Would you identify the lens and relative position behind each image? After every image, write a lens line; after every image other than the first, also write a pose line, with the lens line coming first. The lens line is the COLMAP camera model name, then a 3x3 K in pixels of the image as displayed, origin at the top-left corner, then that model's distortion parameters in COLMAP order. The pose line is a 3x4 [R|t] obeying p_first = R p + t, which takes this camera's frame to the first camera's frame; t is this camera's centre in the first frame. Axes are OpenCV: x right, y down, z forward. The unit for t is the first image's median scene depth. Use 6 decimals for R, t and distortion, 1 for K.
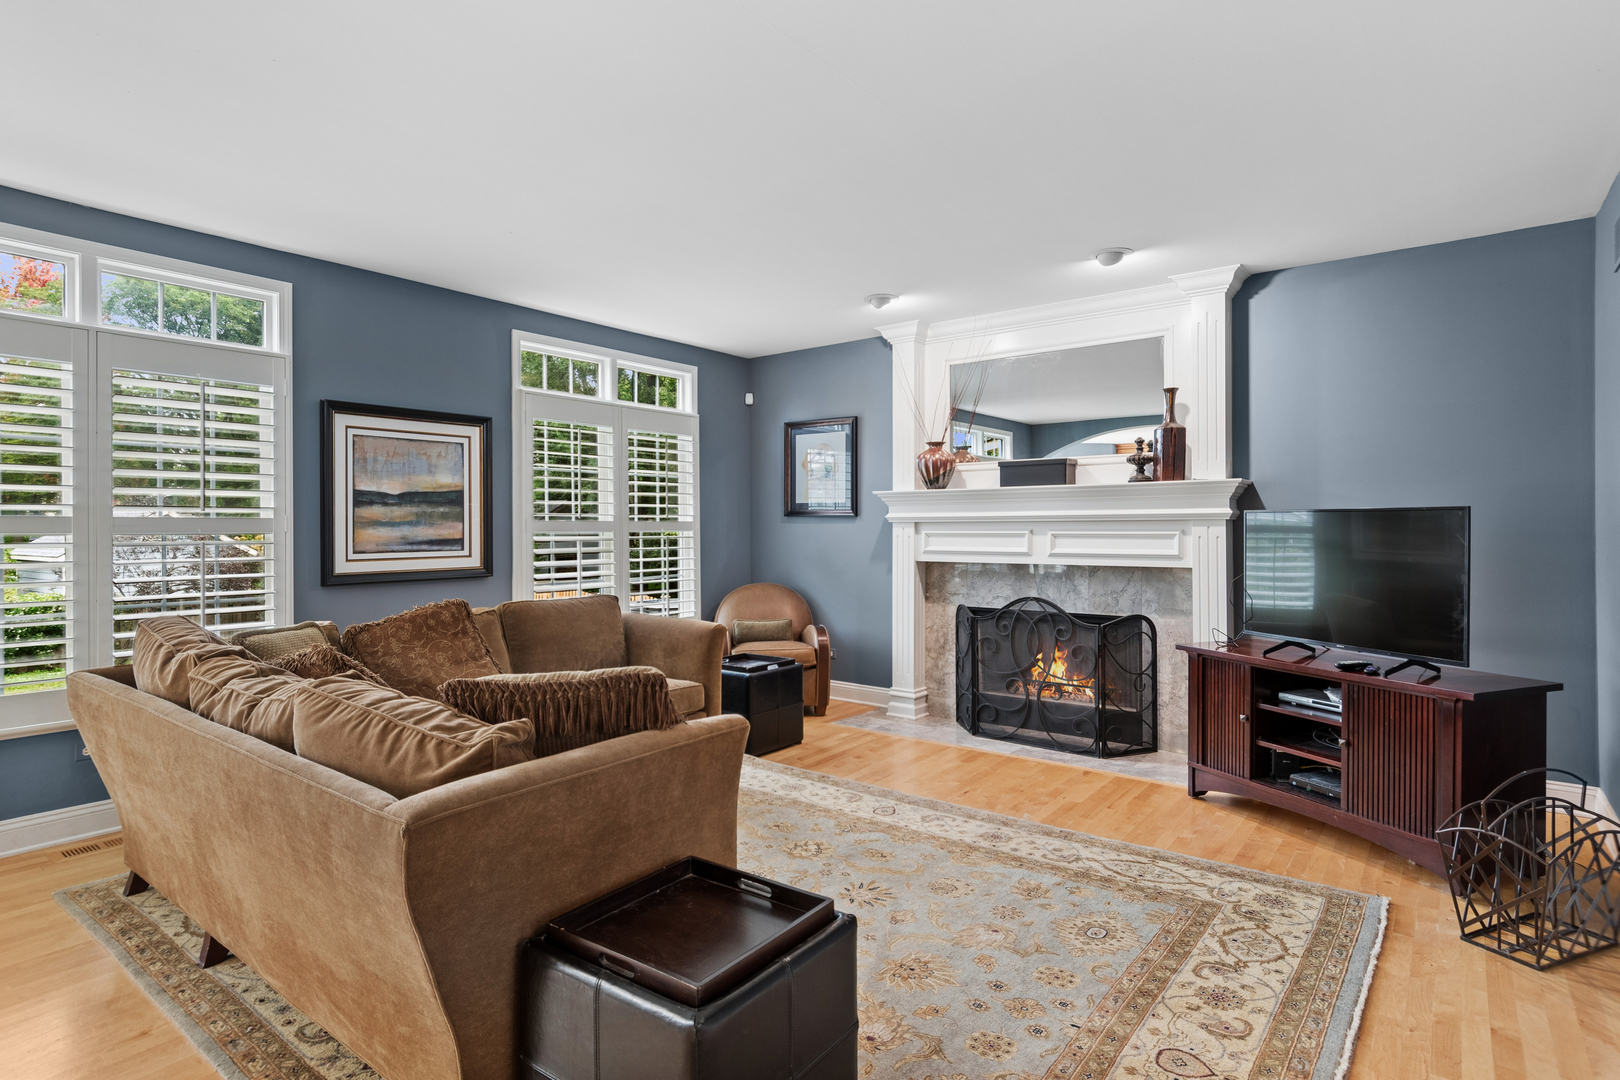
lens RADIAL K [[847.9, 0, 821.1], [0, 847.9, 538.0], [0, 0, 1]] dist [-0.002833, -0.000722]
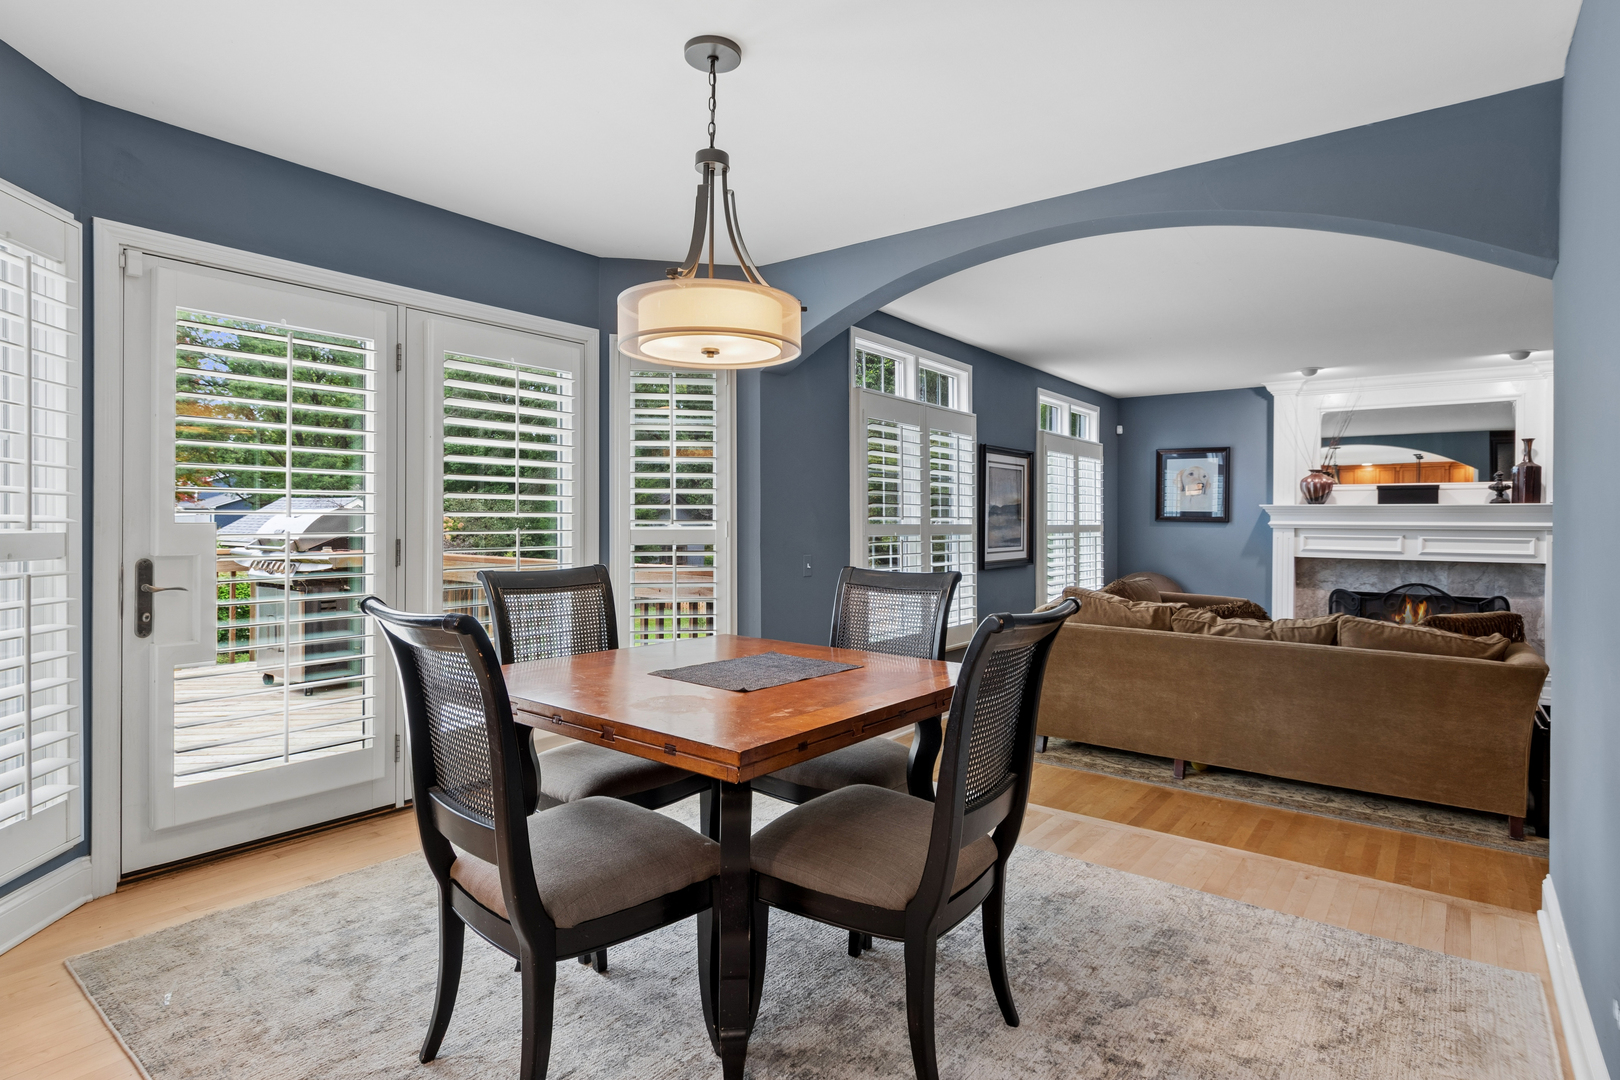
lens RADIAL K [[847.9, 0, 797.9], [0, 847.9, 531.3], [0, 0, 1]] dist [-0.002833, -0.000722]
pose [[0.999938, 0.011079, -0.000683, -0.747615], [-0.011077, 0.999935, 0.002817, -0.009242], [0.000715, -0.002810, 0.999996, -0.391001]]
